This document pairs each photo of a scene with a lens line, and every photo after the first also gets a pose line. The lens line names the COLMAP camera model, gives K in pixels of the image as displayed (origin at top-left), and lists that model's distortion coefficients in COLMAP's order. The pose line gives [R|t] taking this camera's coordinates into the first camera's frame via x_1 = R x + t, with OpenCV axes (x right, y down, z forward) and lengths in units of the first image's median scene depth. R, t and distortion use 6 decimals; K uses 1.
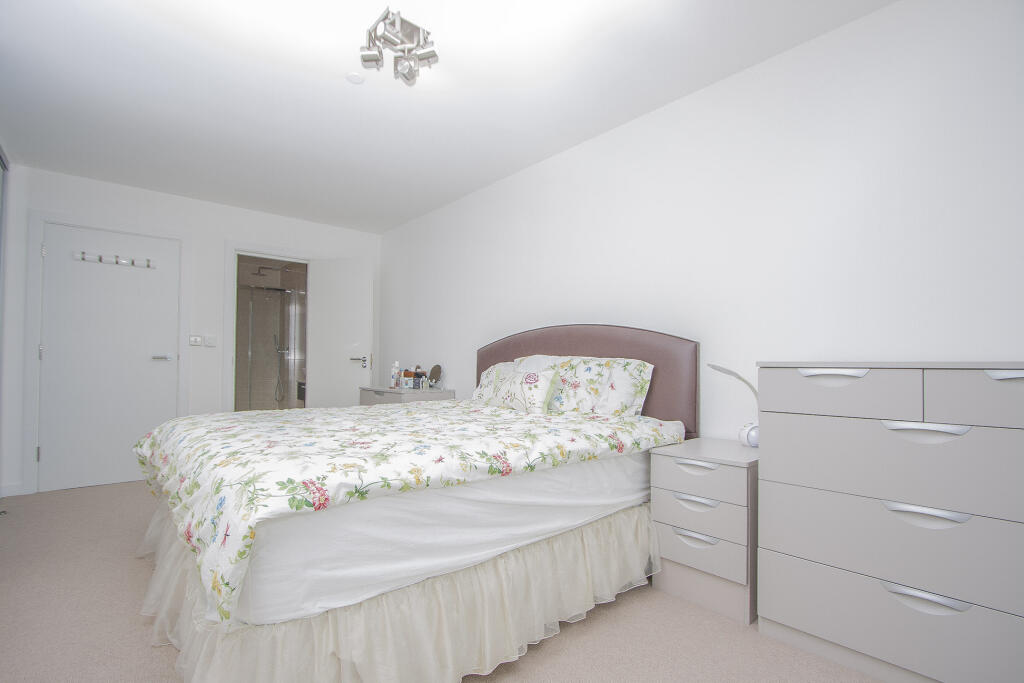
lens RADIAL K [[479.9, 0, 519.0], [0, 479.9, 354.3], [0, 0, 1]] dist [0.000113, 0.000219]
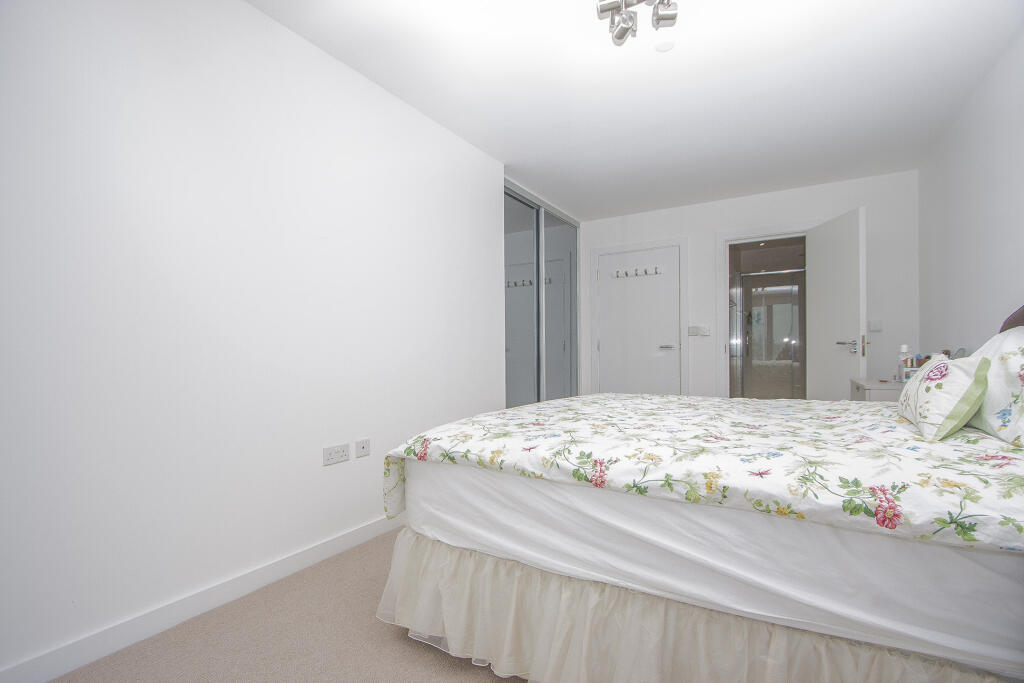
lens RADIAL K [[479.9, 0, 519.0], [0, 479.9, 354.3], [0, 0, 1]] dist [0.000113, 0.000219]
pose [[0.302167, -0.003411, -0.953249, 0.573702], [0.032024, 0.999465, 0.006575, 0.015947], [0.952717, -0.032513, 0.302115, 0.520552]]
